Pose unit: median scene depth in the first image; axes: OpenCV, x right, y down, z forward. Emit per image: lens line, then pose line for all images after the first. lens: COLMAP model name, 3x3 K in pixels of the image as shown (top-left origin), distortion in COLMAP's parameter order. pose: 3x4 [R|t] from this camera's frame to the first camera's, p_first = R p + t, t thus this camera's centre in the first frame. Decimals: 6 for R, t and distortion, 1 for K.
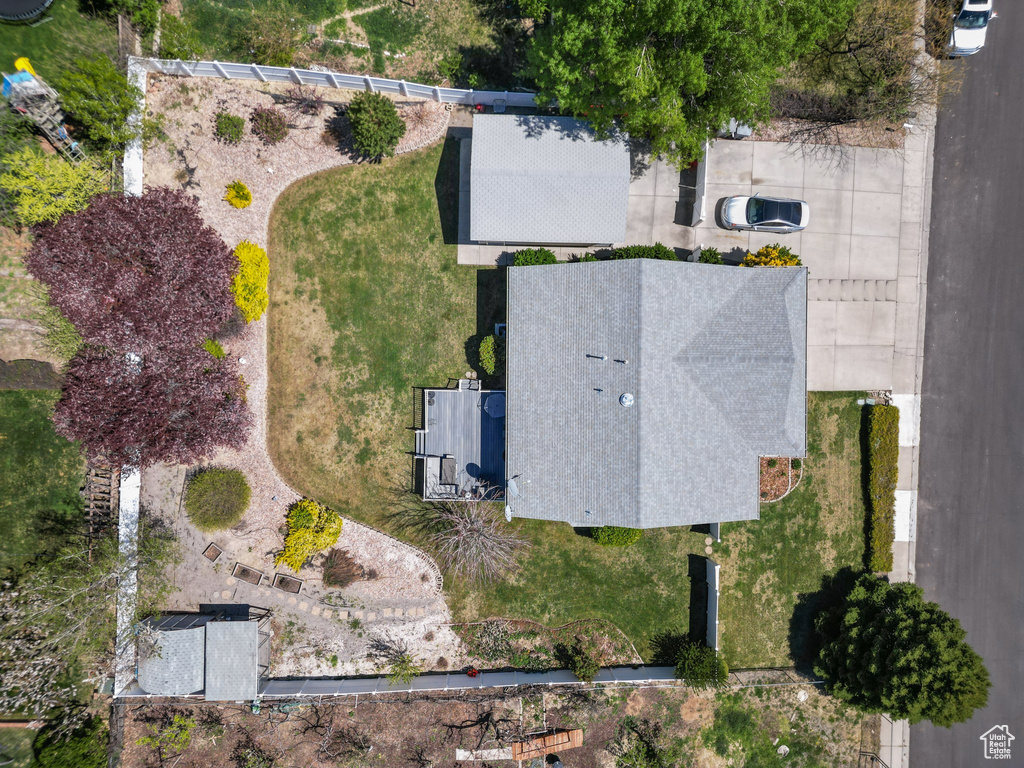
lens RADIAL K [[710.2, 0, 512.0], [0, 710.2, 384.0], [0, 0, 1]] dist [0.073451, -0.061798]
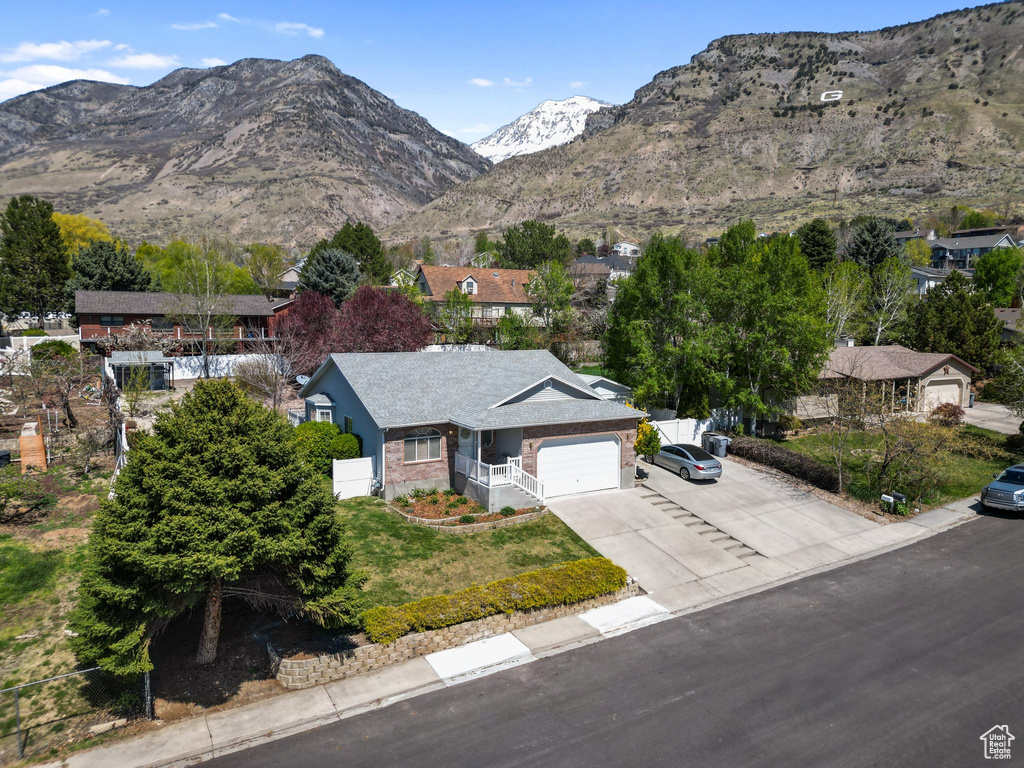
lens RADIAL K [[710.2, 0, 512.0], [0, 710.2, 384.0], [0, 0, 1]] dist [0.073451, -0.061798]
pose [[0.527200, 0.086561, -0.845321, 0.993546], [-0.849715, 0.045817, -0.525248, 0.435004], [-0.006736, 0.995192, 0.097707, 0.777605]]
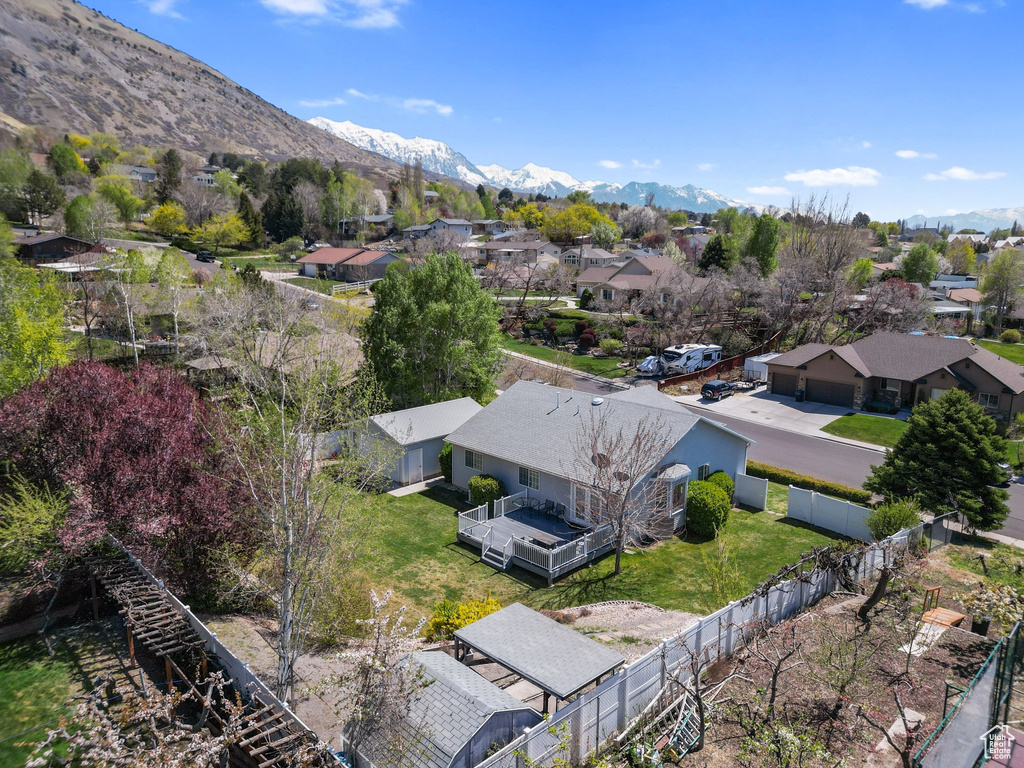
lens RADIAL K [[710.2, 0, 512.0], [0, 710.2, 384.0], [0, 0, 1]] dist [0.073451, -0.061798]
pose [[0.694886, -0.137903, 0.705773, -0.638168], [0.719064, 0.145533, -0.679535, 0.597220], [-0.009003, 0.979695, 0.200290, 0.612255]]
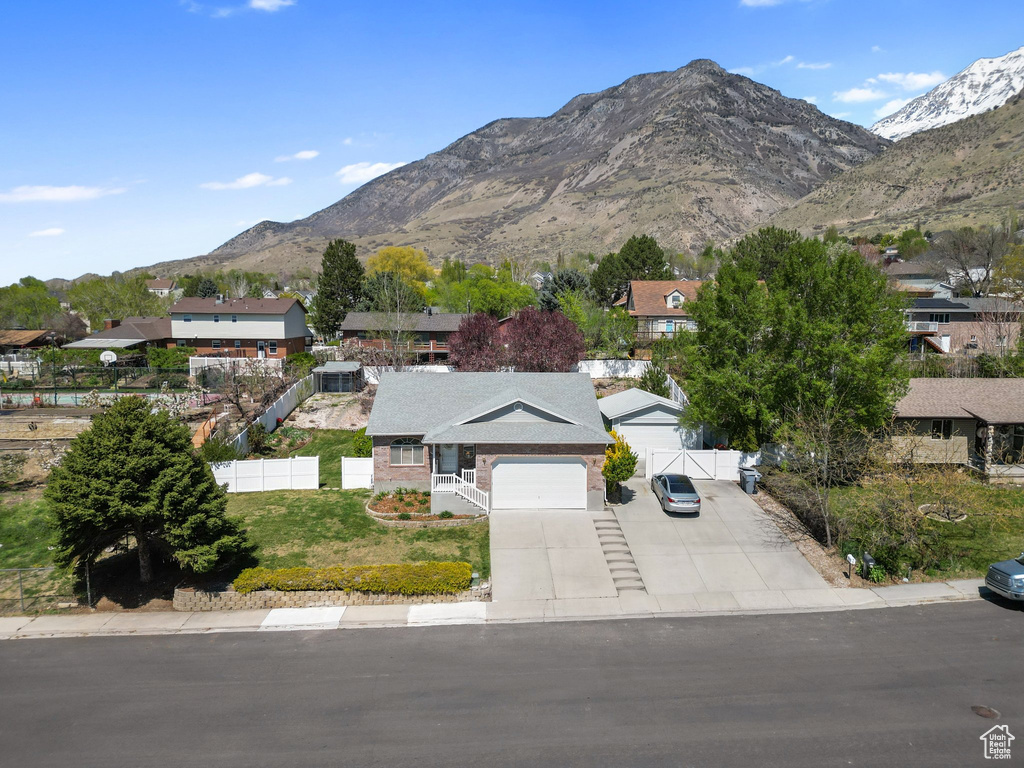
lens RADIAL K [[710.2, 0, 512.0], [0, 710.2, 384.0], [0, 0, 1]] dist [0.073451, -0.061798]
pose [[0.044743, 0.096589, -0.994318, 1.220222], [-0.998998, 0.002944, -0.044667, 0.019418], [-0.001387, 0.995320, 0.096624, 0.740958]]
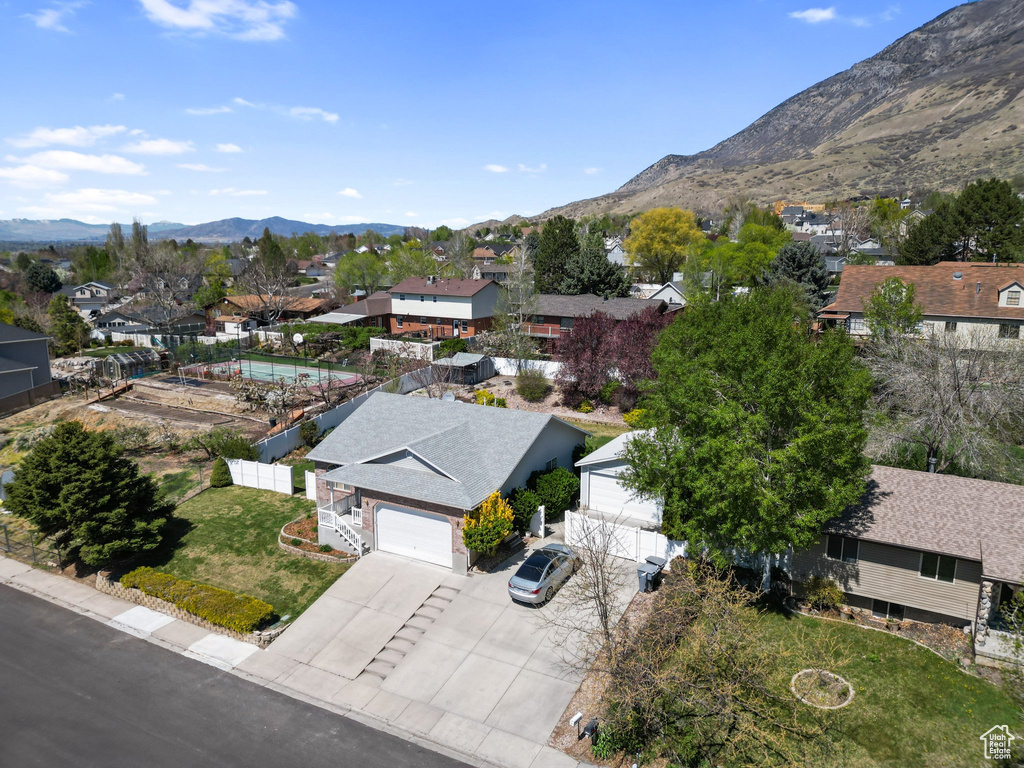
lens RADIAL K [[710.2, 0, 512.0], [0, 710.2, 384.0], [0, 0, 1]] dist [0.073451, -0.061798]
pose [[-0.472918, 0.163582, -0.865788, 1.033150], [-0.881098, -0.092003, 0.463898, -0.556094], [-0.003769, 0.982230, 0.187642, 0.598727]]
